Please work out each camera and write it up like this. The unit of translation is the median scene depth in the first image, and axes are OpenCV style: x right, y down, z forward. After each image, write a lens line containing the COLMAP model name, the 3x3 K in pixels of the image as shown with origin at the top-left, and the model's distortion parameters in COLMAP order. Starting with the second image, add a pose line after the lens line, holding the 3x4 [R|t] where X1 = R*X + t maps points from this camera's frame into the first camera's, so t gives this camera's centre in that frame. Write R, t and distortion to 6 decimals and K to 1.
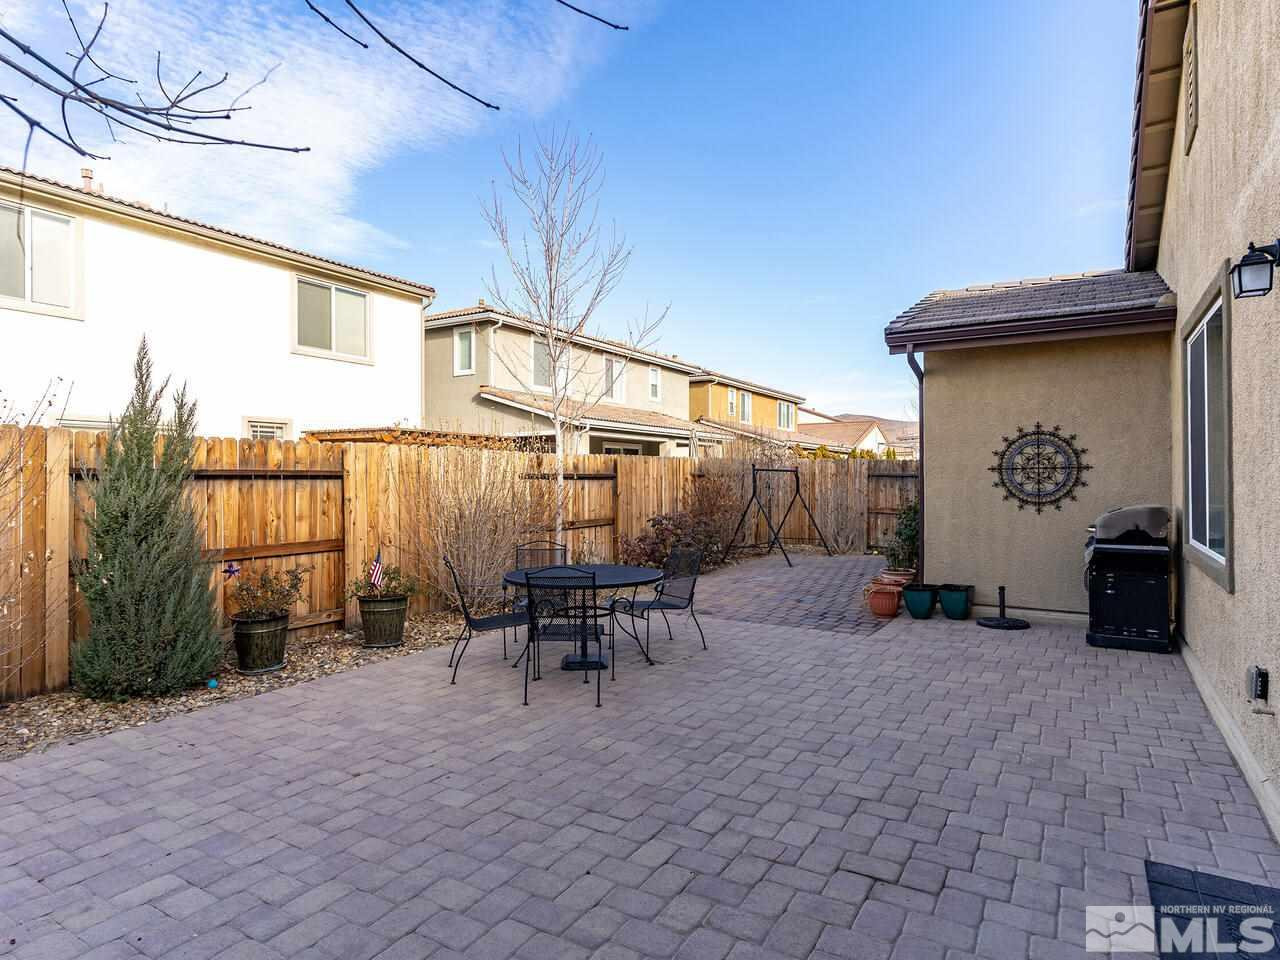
lens RADIAL K [[735.9, 0, 641.3], [0, 735.9, 481.8], [0, 0, 1]] dist [-0.004877, 0.001398]
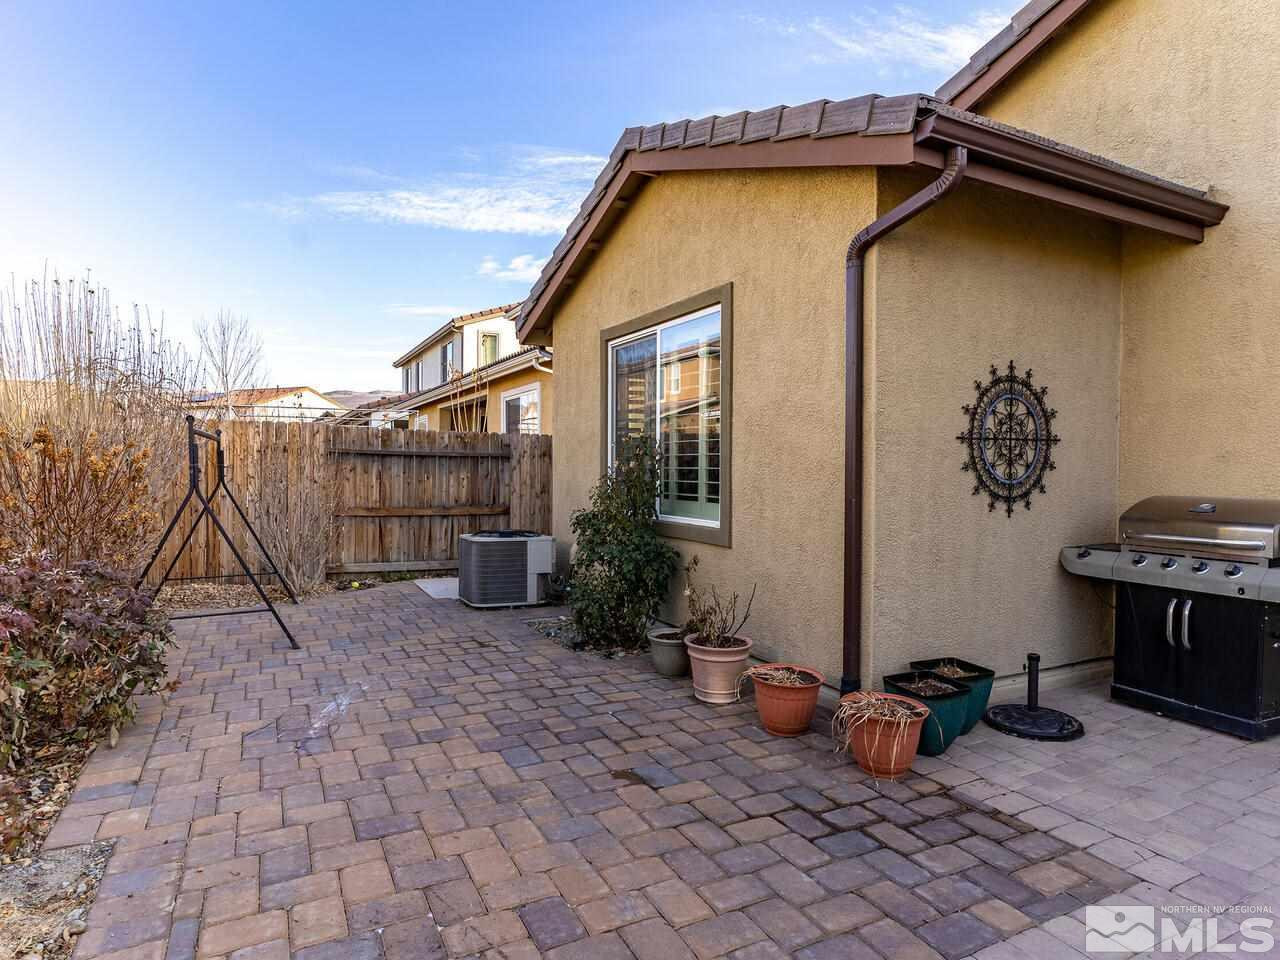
lens RADIAL K [[731.0, 0, 633.5], [0, 731.0, 480.4], [0, 0, 1]] dist [-0.001830, -0.000085]
pose [[0.517507, -0.010054, 0.855620, -0.126369], [-0.004743, 0.999882, 0.014617, 0.008054], [-0.855666, -0.011622, 0.517398, 1.022853]]
